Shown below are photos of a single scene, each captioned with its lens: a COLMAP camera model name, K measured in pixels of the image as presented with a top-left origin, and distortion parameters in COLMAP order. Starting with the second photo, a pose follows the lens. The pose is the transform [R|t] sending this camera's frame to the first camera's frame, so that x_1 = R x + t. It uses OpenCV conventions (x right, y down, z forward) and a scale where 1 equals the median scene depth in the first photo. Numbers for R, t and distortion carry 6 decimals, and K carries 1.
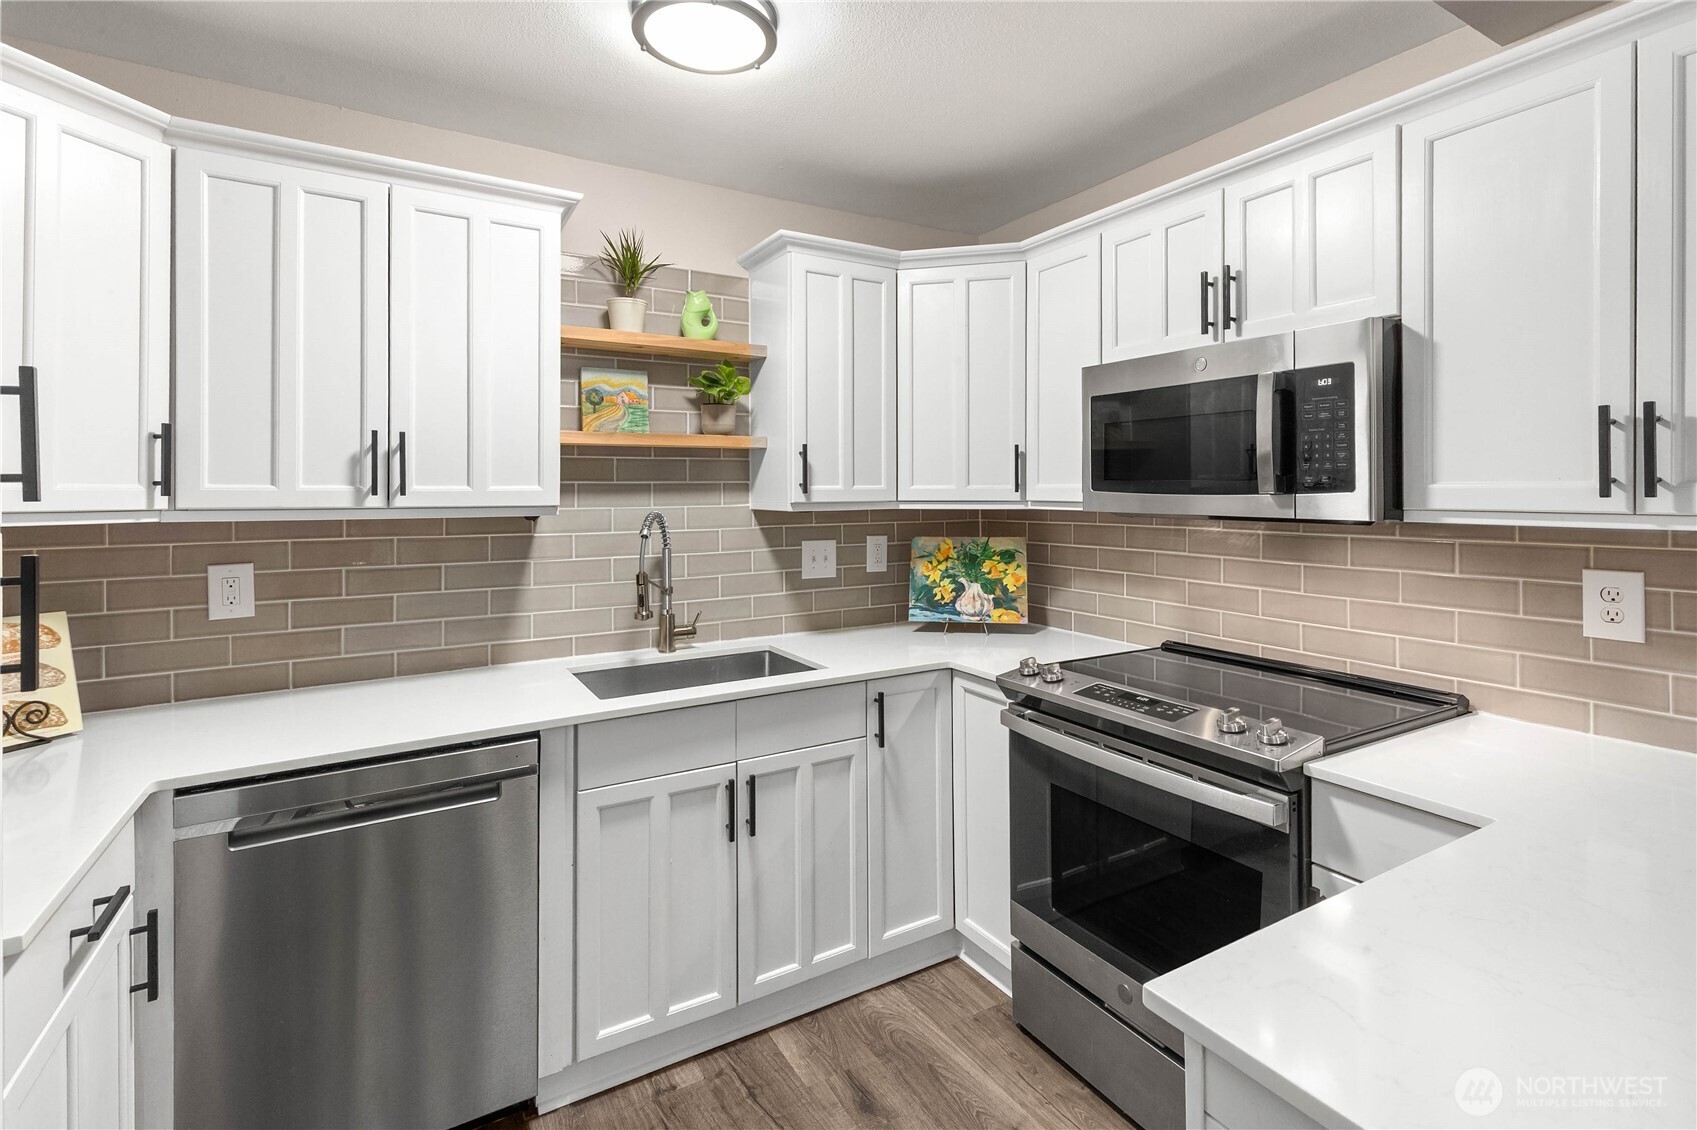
lens RADIAL K [[790.9, 0, 866.4], [0, 790.9, 493.5], [0, 0, 1]] dist [0.010064, -0.001312]
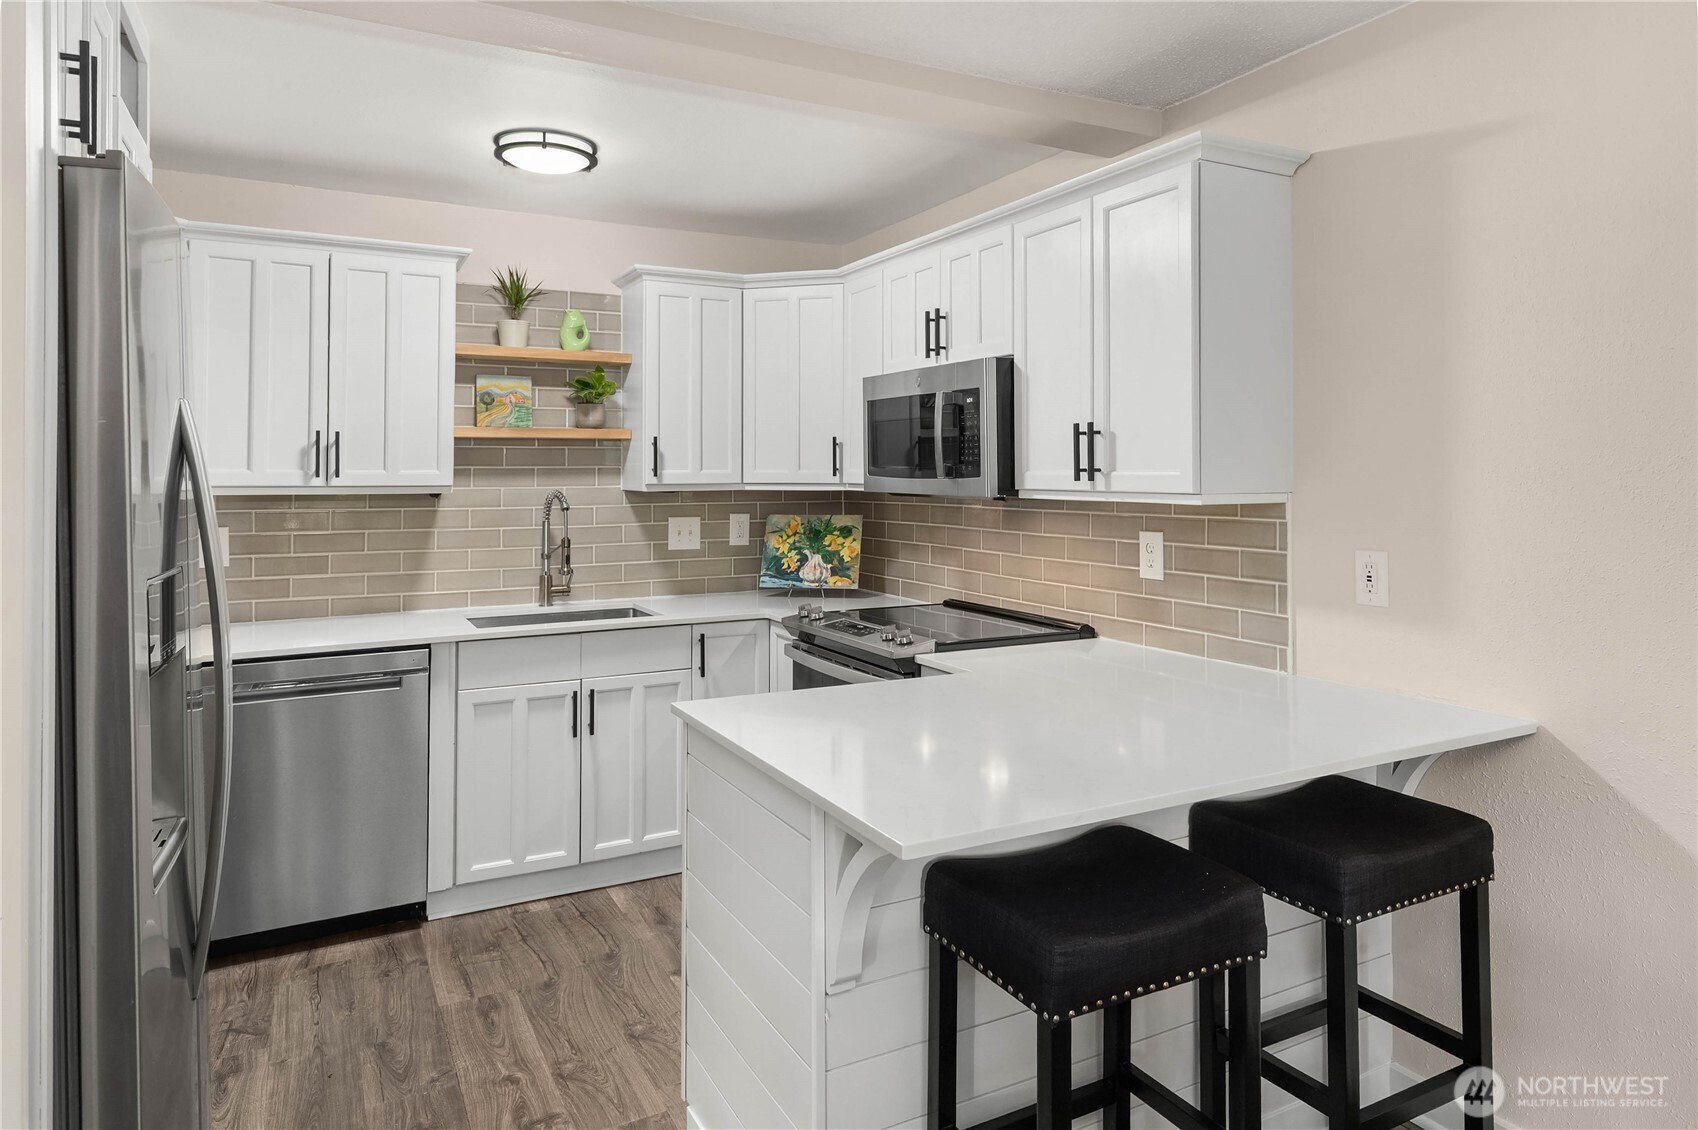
lens RADIAL K [[1037.9, 0, 868.8], [0, 1037.9, 464.6], [0, 0, 1]] dist [0.018714, -0.000692]
pose [[0.998705, 0.002408, -0.050811, 0.412709], [-0.002985, 0.999932, -0.011283, -0.001746], [0.050781, 0.011420, 0.998645, -0.732262]]
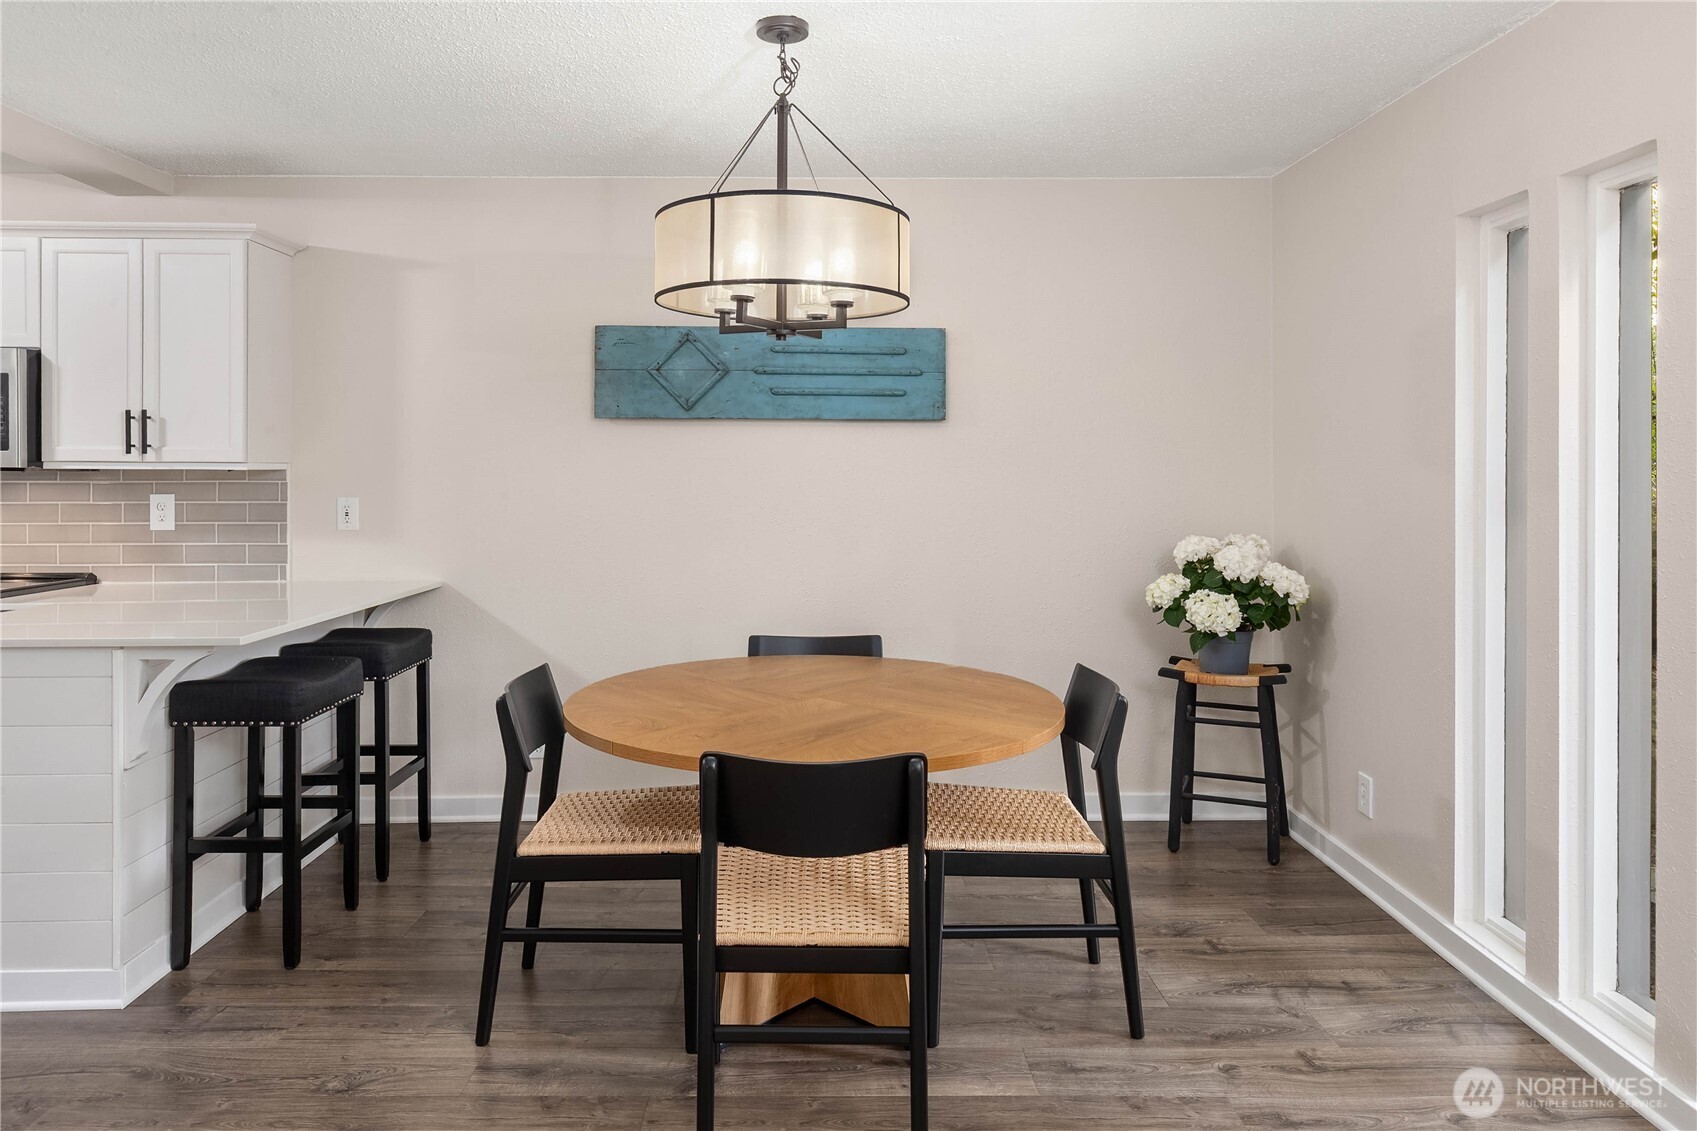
lens RADIAL K [[1112.9, 0, 858.1], [0, 1112.9, 468.9], [0, 0, 1]] dist [-0.001351, -0.002482]
pose [[0.502069, 0.005936, 0.864807, -0.422124], [-0.003784, 0.999982, -0.004666, 0.034195], [-0.864819, -0.000930, 0.502083, -1.415091]]
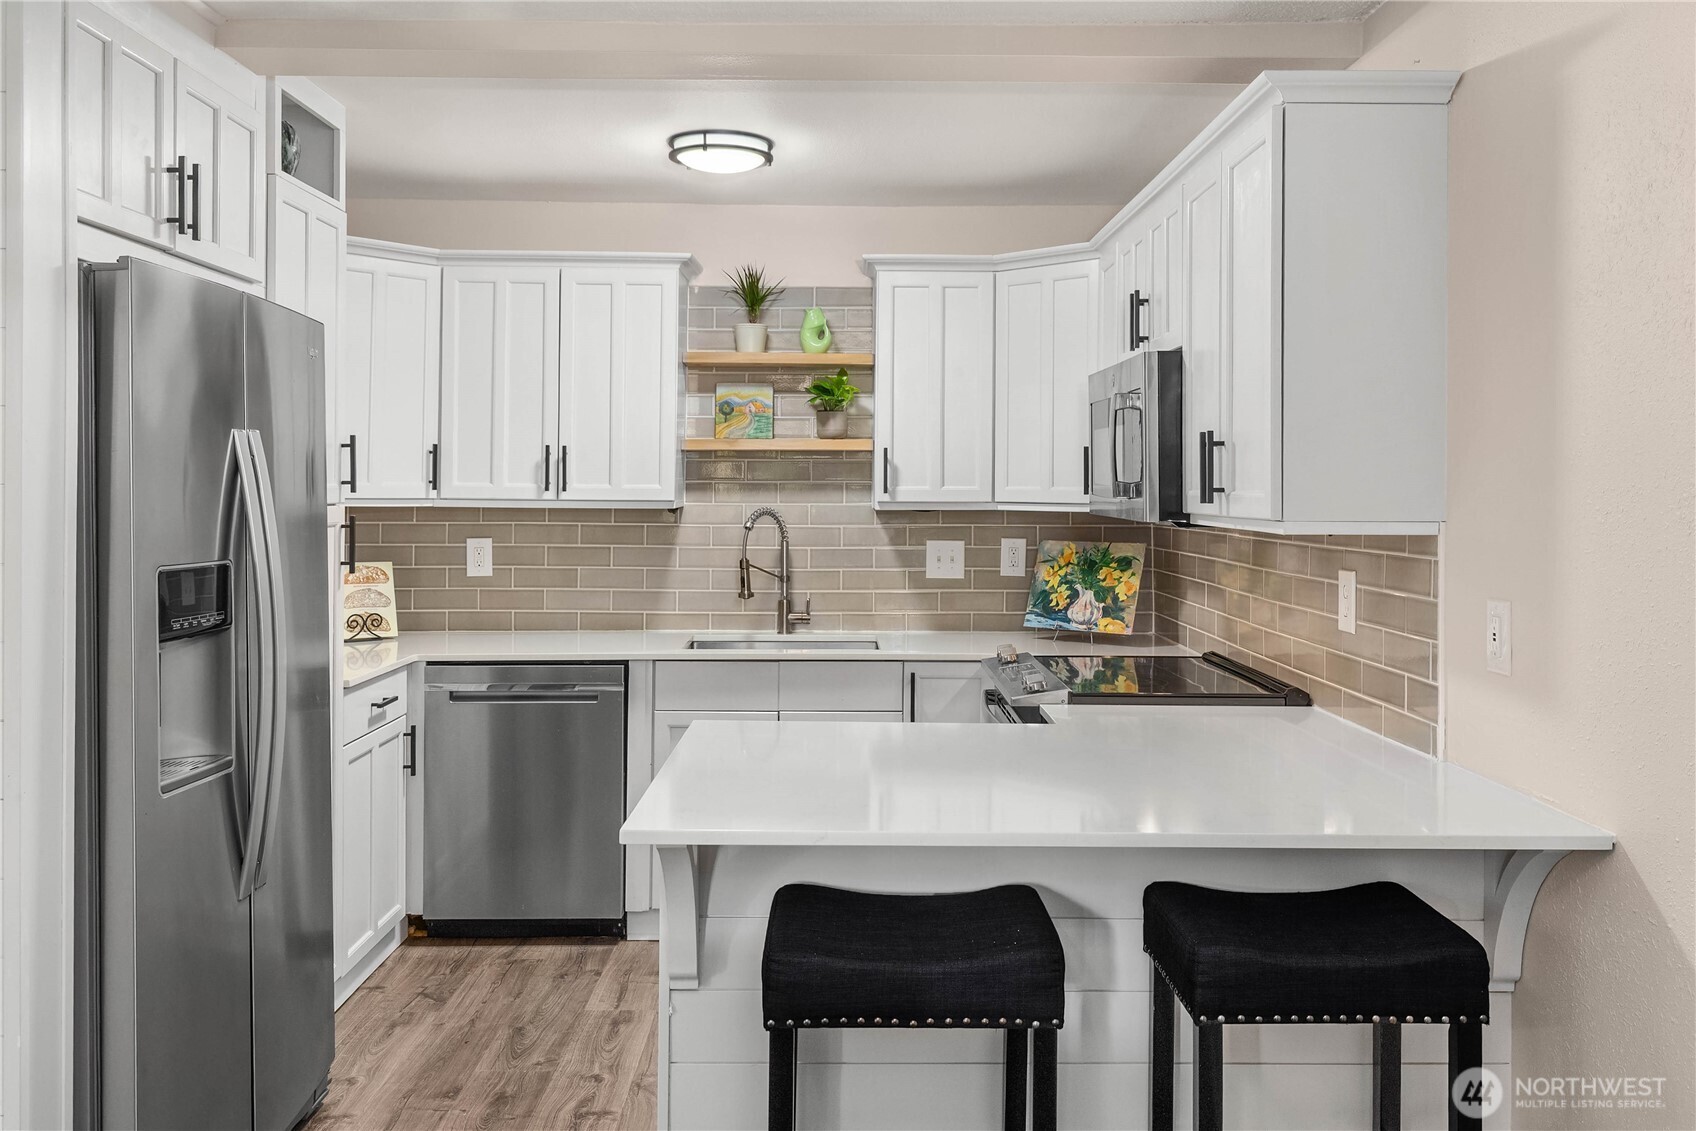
lens RADIAL K [[1415.4, 0, 881.0], [0, 1415.4, 486.6], [0, 0, 1]] dist [0.019277, -0.005105]
pose [[0.868087, 0.009575, -0.496320, 1.080689], [-0.011275, 0.999936, -0.000431, -0.010174], [0.496284, 0.005970, 0.868140, -0.843450]]
